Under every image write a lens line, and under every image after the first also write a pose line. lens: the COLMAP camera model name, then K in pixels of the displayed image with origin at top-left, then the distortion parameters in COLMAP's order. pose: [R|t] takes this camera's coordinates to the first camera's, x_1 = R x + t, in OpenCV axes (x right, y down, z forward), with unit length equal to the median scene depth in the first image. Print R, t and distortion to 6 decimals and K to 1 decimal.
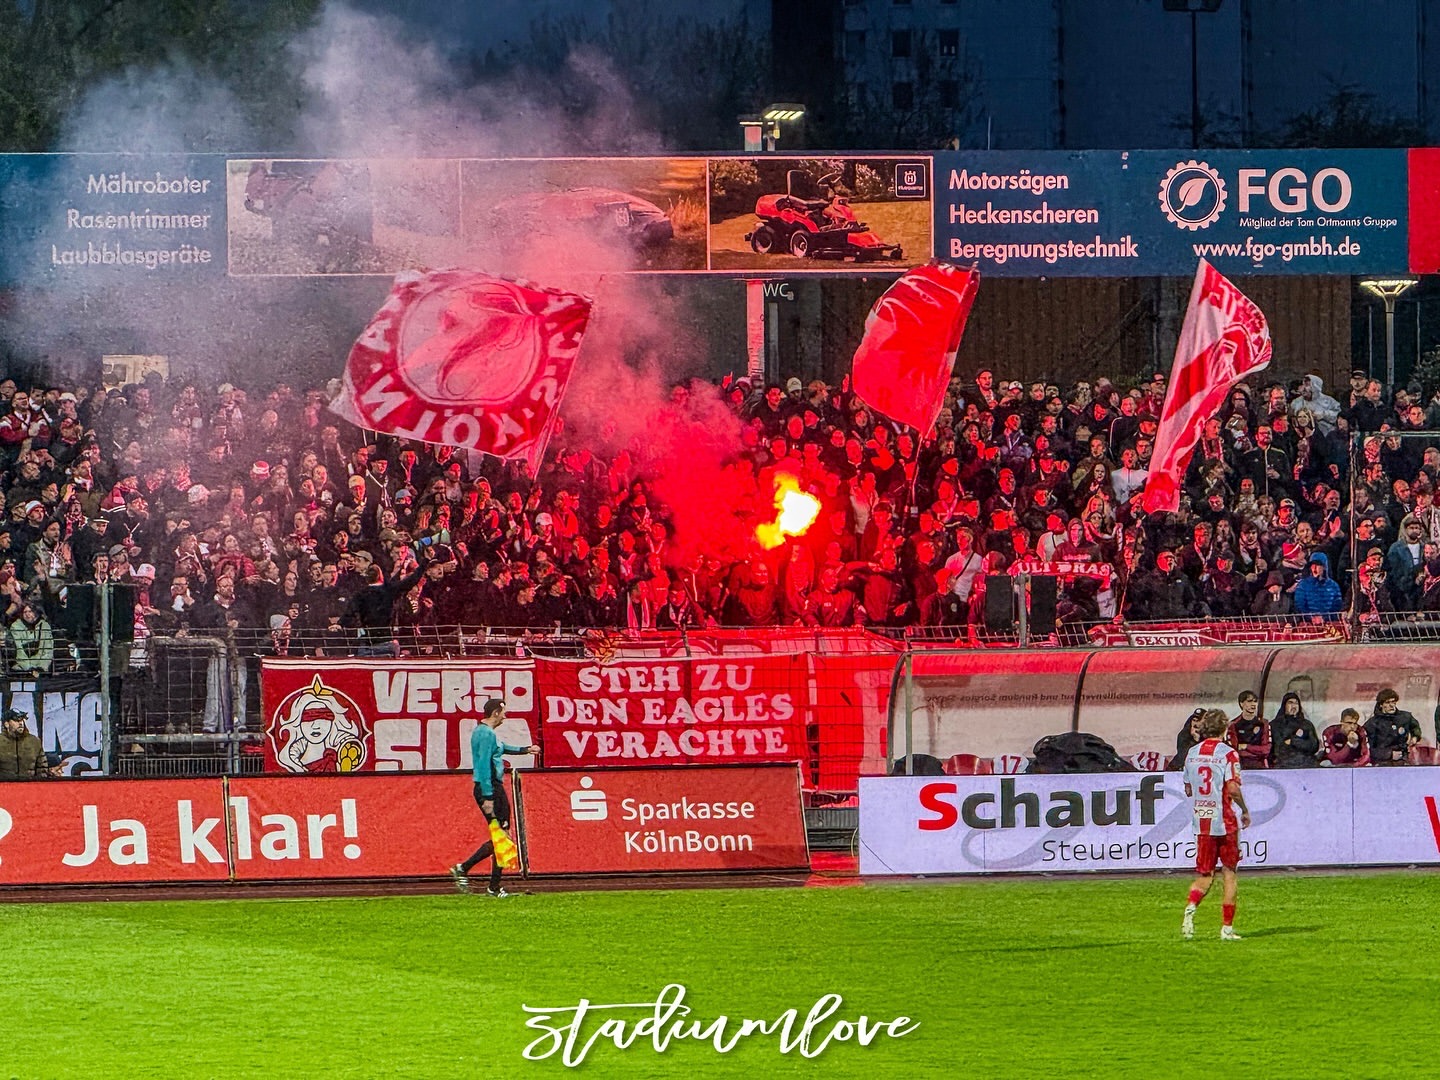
lens RADIAL K [[10212.3, 0, 715.5], [0, 10212.3, 541.0], [0, 0, 1]] dist [0.309012, -14.308324]
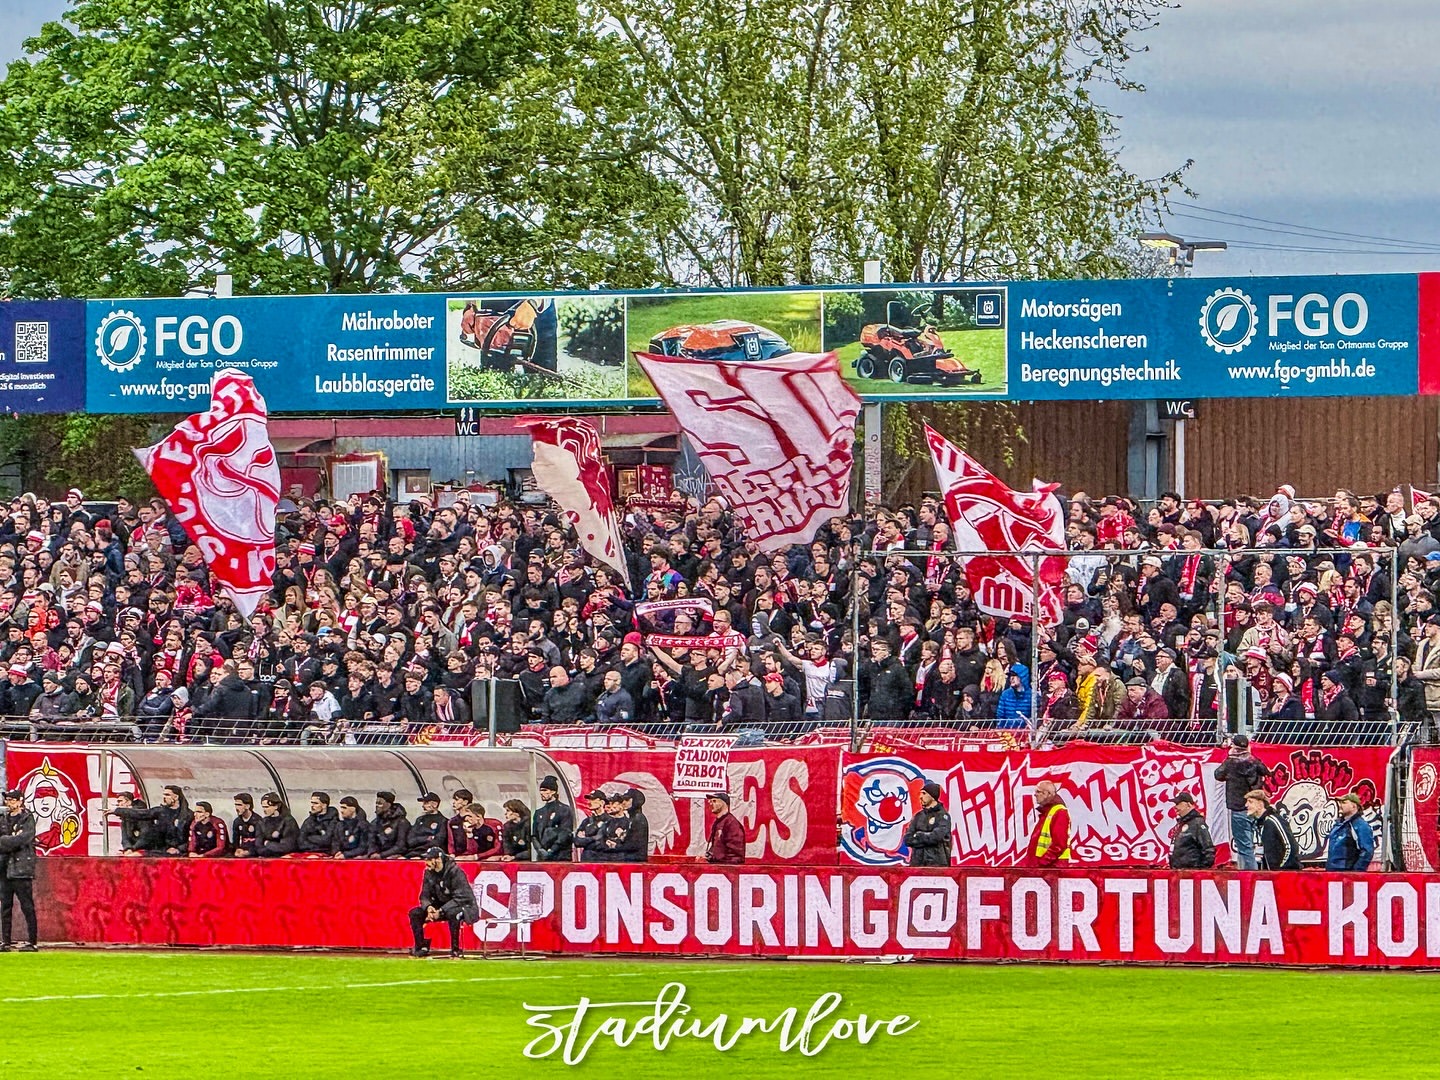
lens RADIAL K [[10212.3, 0, 715.5], [0, 10212.3, 541.0], [0, 0, 1]] dist [0.309012, -14.308324]
pose [[0.713989, 0.006440, -0.700127, 0.746839], [-0.009768, 0.999952, -0.000764, -0.009993], [0.700088, 0.007384, 0.714018, 0.217343]]
